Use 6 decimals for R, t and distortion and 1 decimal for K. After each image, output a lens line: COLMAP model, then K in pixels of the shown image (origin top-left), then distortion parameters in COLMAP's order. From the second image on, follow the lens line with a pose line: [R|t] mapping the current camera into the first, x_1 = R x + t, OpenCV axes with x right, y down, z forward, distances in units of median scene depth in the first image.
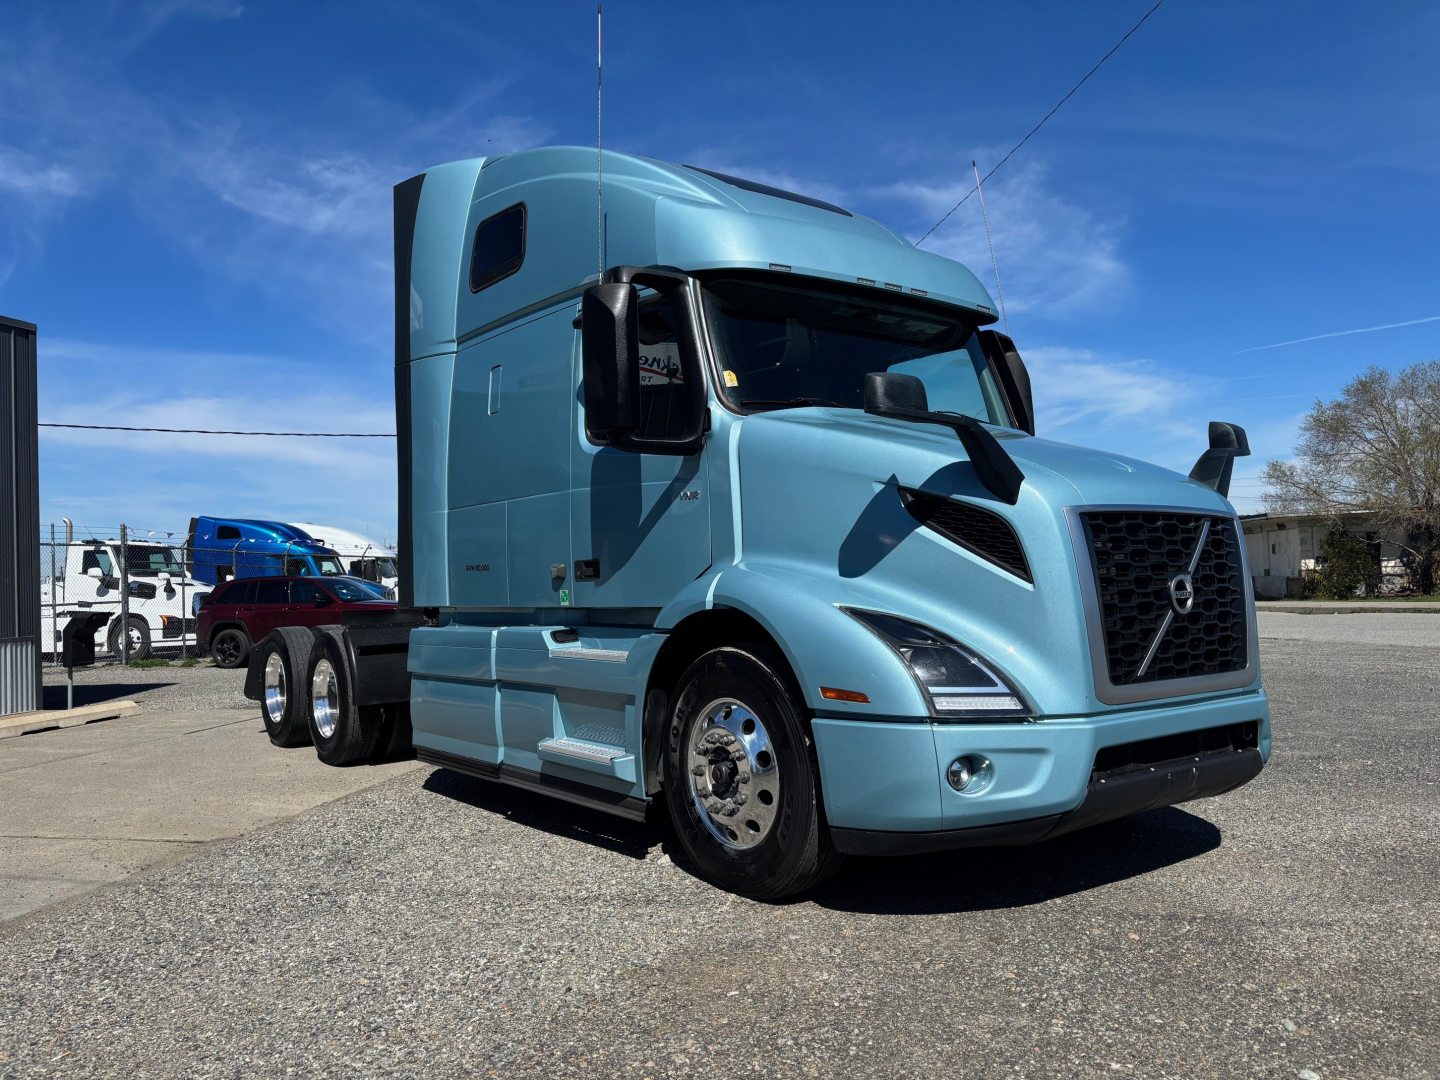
lens RADIAL K [[1091.7, 0, 720.0], [0, 1091.7, 540.0], [0, 0, 1]] dist [-0.011644, -0.003325]
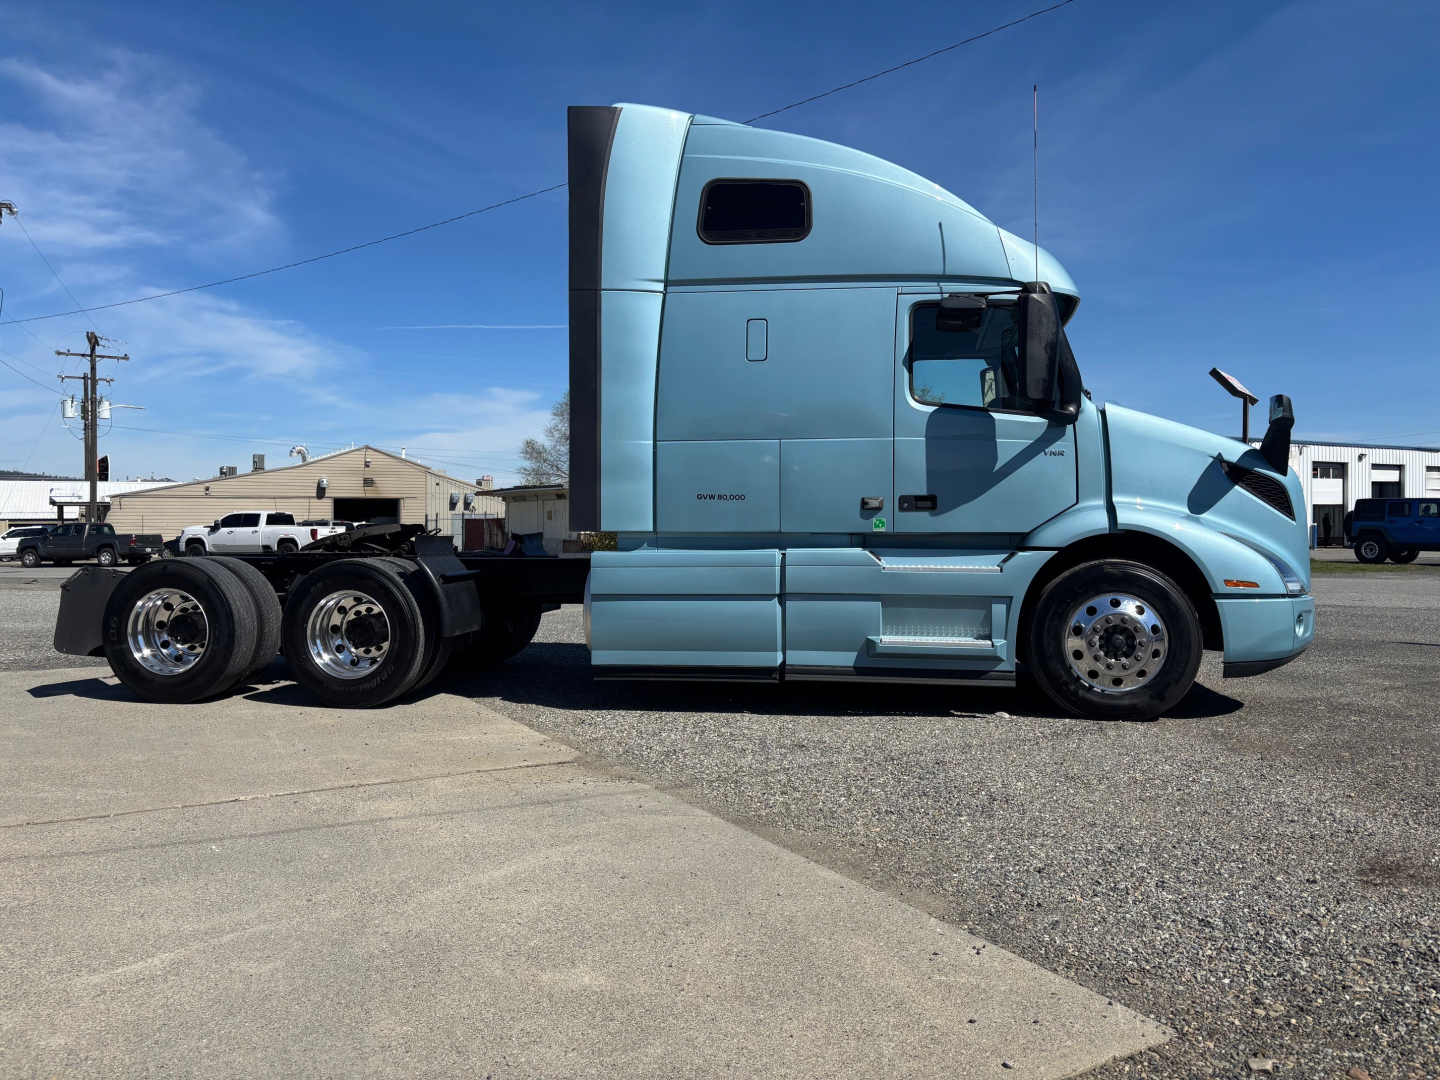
lens RADIAL K [[1078.6, 0, 720.0], [0, 1078.6, 540.0], [0, 0, 1]] dist [0.090467, -0.085371]
pose [[0.728703, 0.023892, 0.684413, -1.231237], [-0.046980, 0.998781, 0.015154, 0.066453], [-0.683216, -0.043196, 0.728937, 0.248327]]
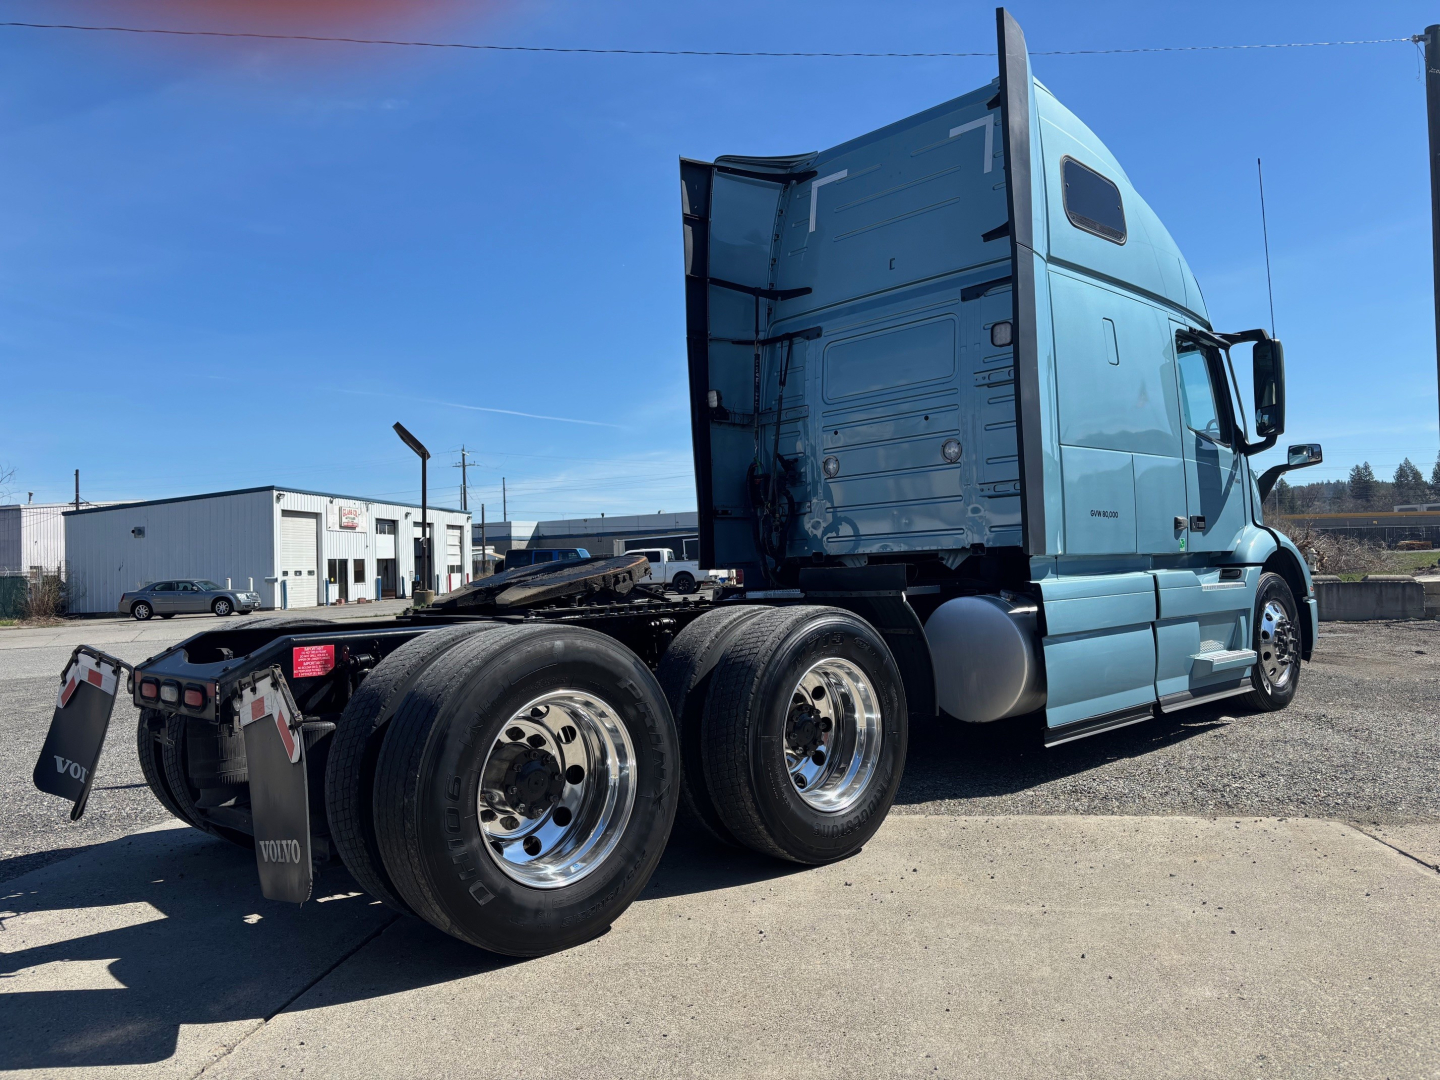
lens RADIAL K [[1091.7, 0, 720.0], [0, 1091.7, 540.0], [0, 0, 1]] dist [-0.011644, -0.003325]
pose [[-0.126991, 0.063068, 0.989897, -1.428774], [-0.001030, 0.997968, -0.063714, 0.139954], [-0.991903, -0.009111, -0.126668, 1.845491]]
